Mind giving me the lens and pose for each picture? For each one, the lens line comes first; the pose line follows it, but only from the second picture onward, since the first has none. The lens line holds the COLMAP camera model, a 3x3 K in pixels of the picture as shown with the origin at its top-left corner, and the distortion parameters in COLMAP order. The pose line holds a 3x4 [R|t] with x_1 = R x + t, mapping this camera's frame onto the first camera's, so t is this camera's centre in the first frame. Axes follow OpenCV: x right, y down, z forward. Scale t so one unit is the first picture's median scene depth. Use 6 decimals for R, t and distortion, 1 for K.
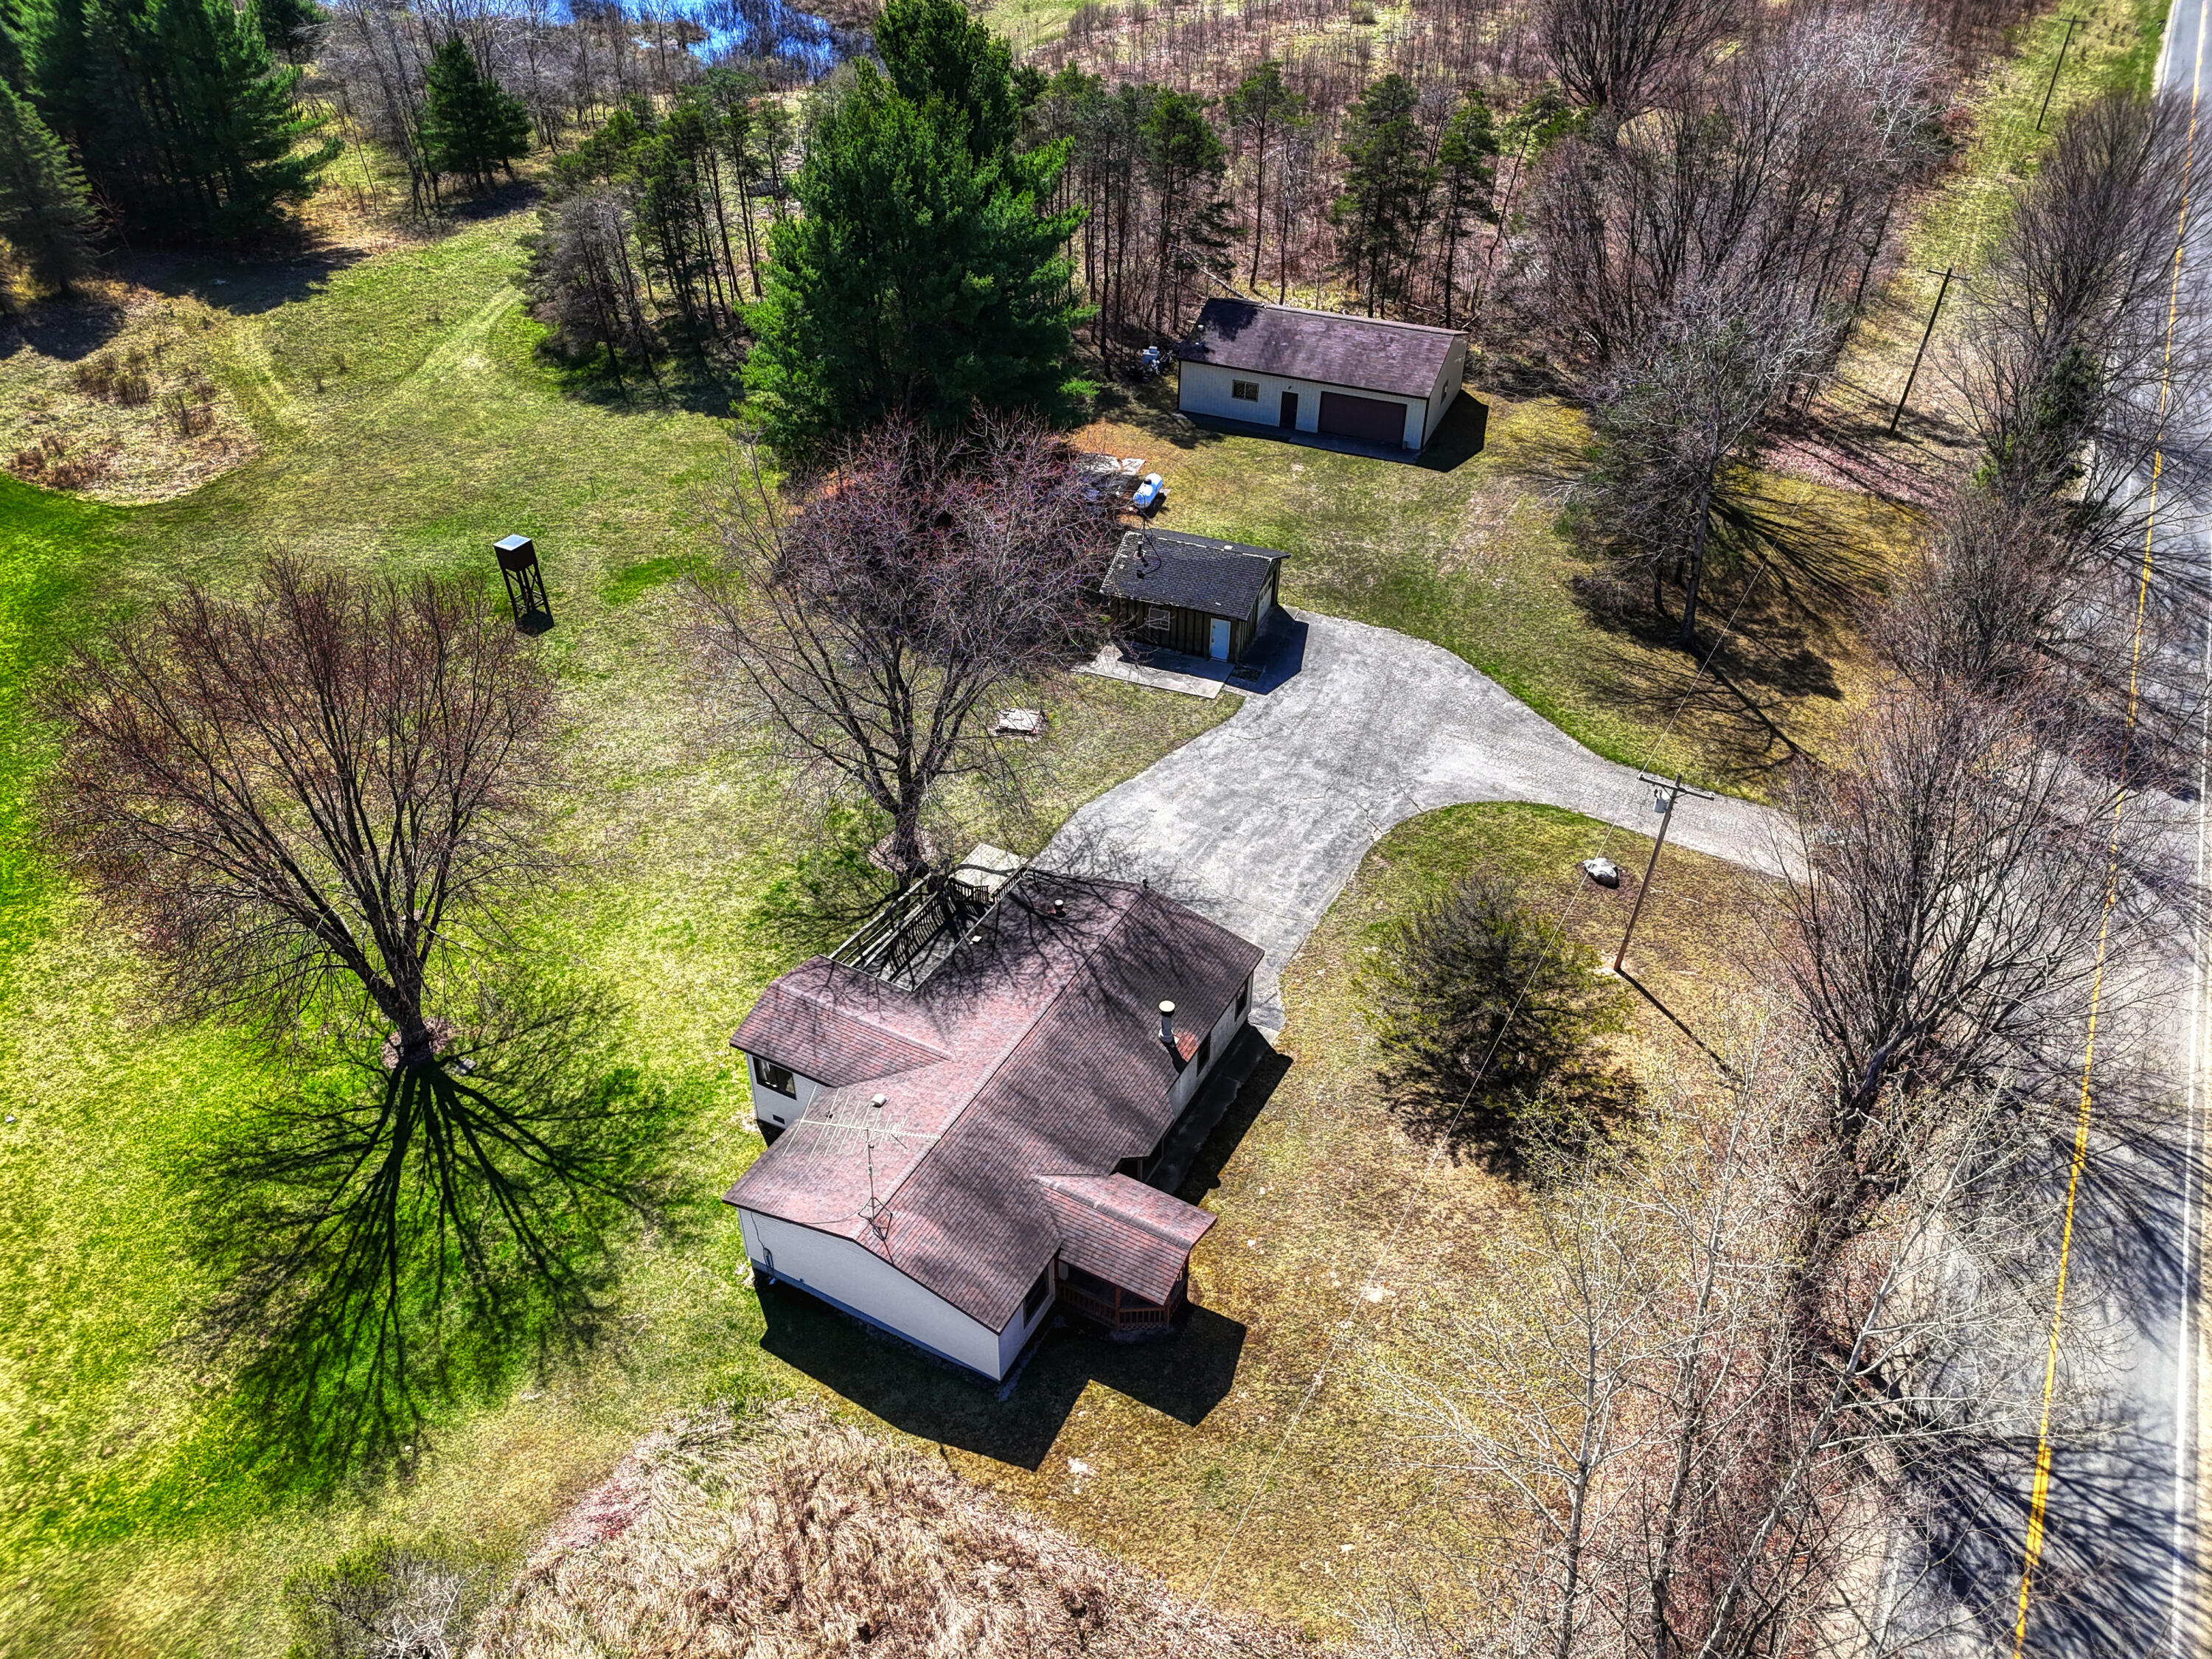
lens RADIAL K [[1562.9, 0, 1106.0], [0, 1562.9, 829.5], [0, 0, 1]] dist [0.041947, -0.001852]
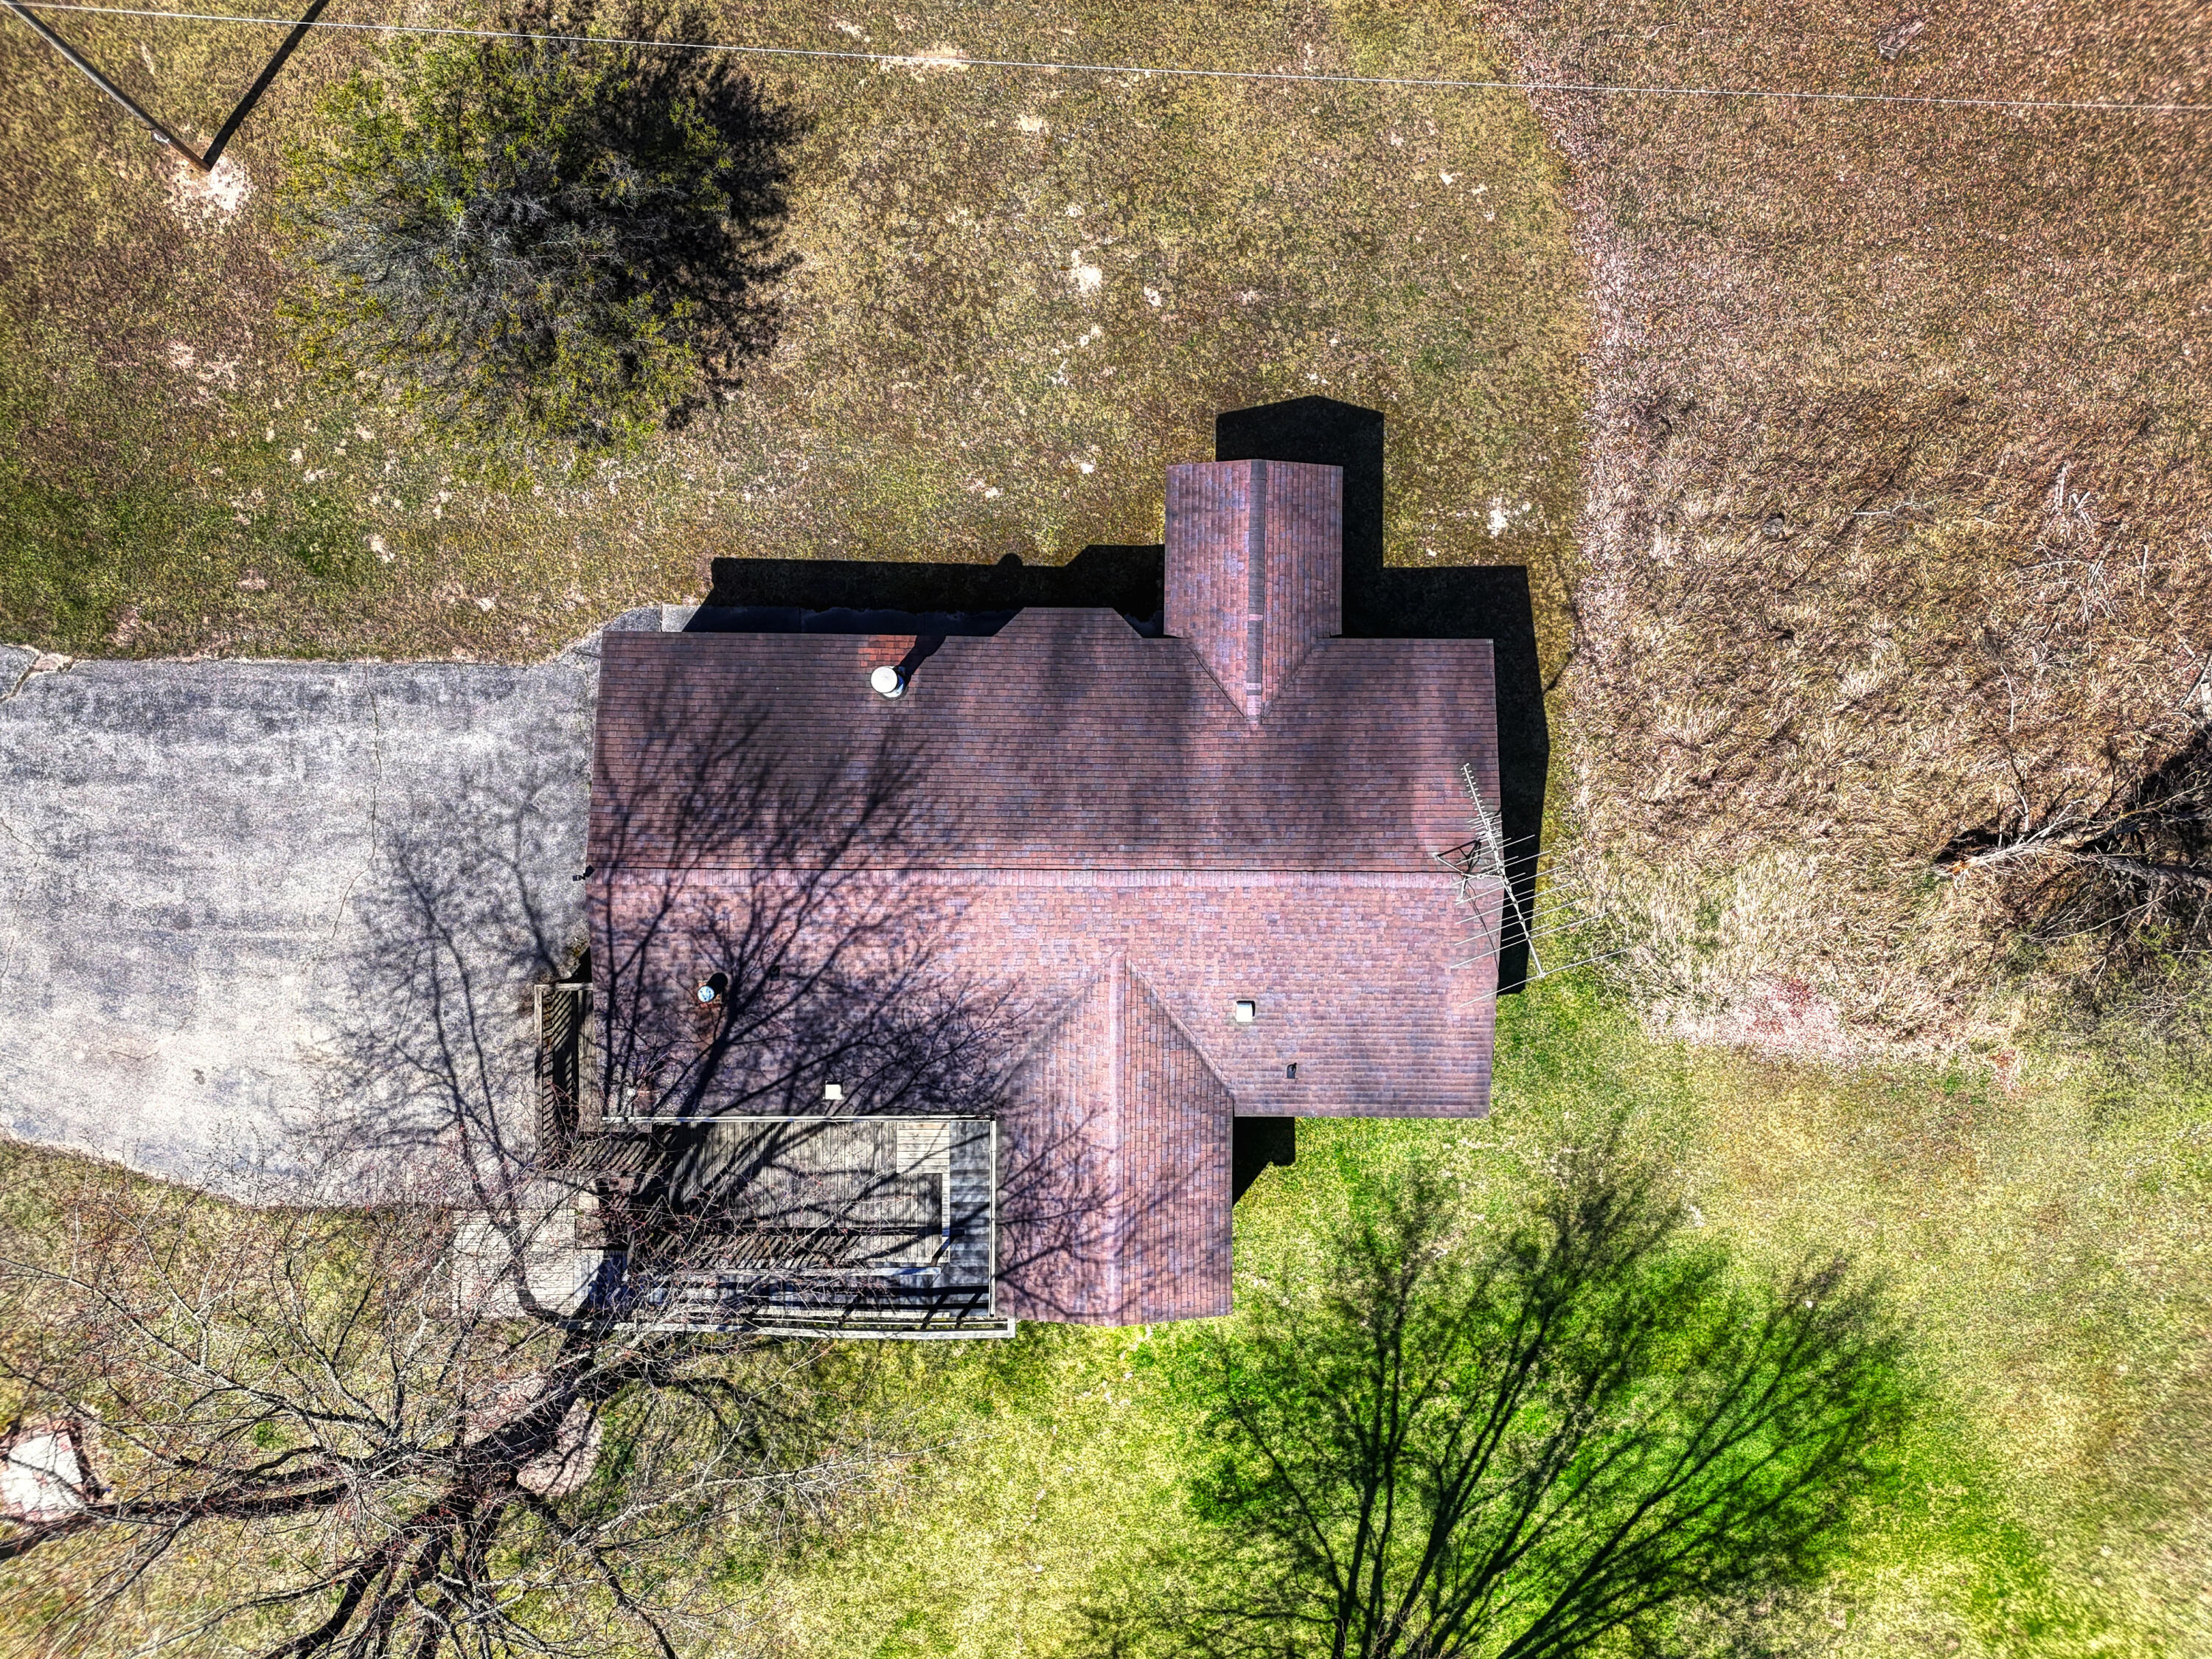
lens RADIAL K [[1562.9, 0, 1106.0], [0, 1562.9, 829.5], [0, 0, 1]] dist [0.041947, -0.001852]
pose [[-0.474350, -0.880097, -0.020517, -0.037571], [0.524214, -0.301108, 0.796576, -0.320221], [-0.707242, 0.367100, 0.604190, 0.594965]]
